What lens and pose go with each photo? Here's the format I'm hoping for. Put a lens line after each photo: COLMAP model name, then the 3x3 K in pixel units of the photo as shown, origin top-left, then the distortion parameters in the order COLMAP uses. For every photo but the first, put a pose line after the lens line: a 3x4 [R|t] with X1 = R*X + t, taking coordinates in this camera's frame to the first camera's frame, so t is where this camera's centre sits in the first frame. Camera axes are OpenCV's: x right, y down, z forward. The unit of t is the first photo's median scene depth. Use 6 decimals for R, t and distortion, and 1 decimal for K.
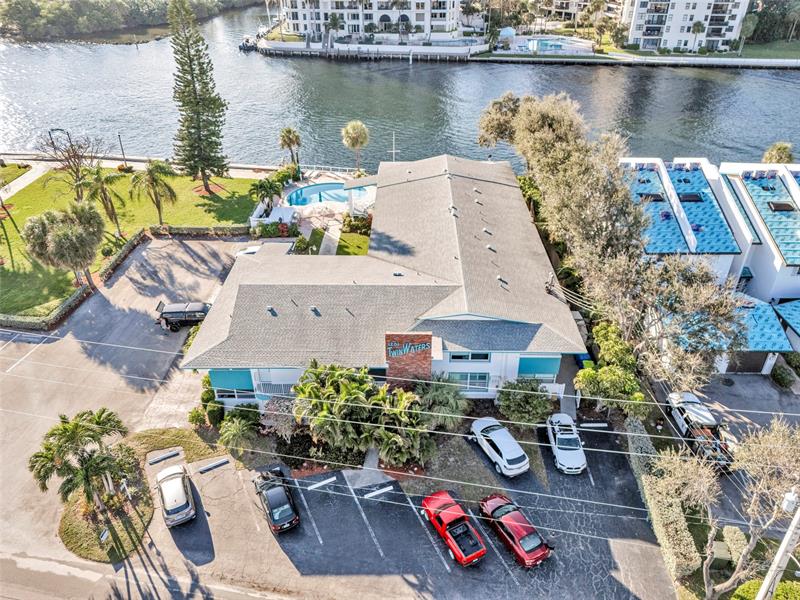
lens RADIAL K [[575.4, 0, 403.8], [0, 575.4, 298.9], [0, 0, 1]] dist [0.071919, -0.054158]
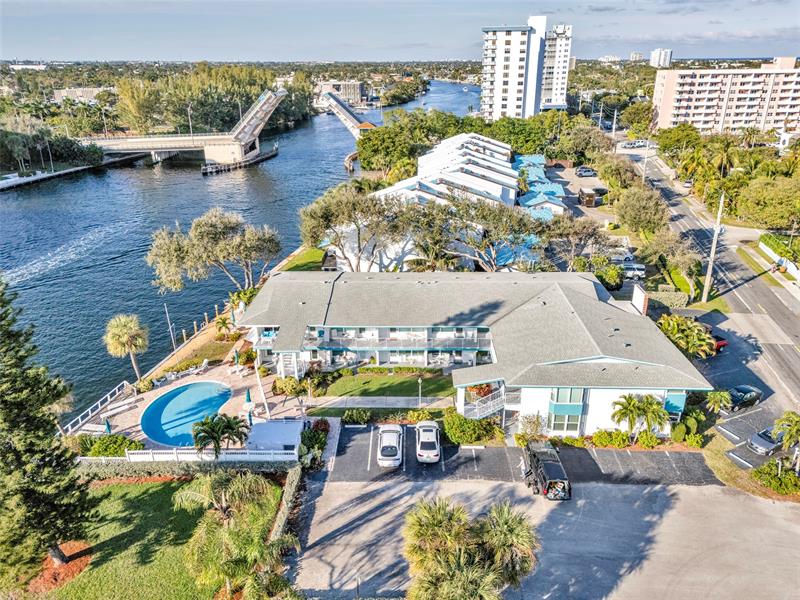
lens RADIAL K [[575.4, 0, 403.8], [0, 575.4, 298.9], [0, 0, 1]] dist [0.071919, -0.054158]
pose [[0.034448, -0.377703, 0.925286, -0.314963], [0.544791, 0.783282, 0.299454, -0.158473], [-0.837864, 0.493772, 0.232752, 0.256075]]
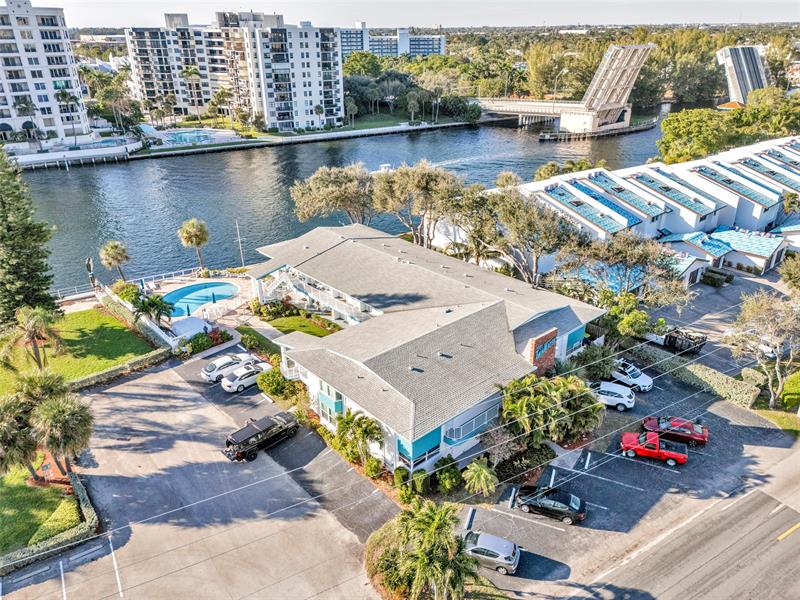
lens RADIAL K [[575.4, 0, 403.8], [0, 575.4, 298.9], [0, 0, 1]] dist [0.071919, -0.054158]
pose [[0.741260, -0.286002, 0.607237, -0.202378], [0.365883, 0.930624, -0.008322, -0.023253], [-0.562729, 0.228346, 0.794477, 0.036639]]
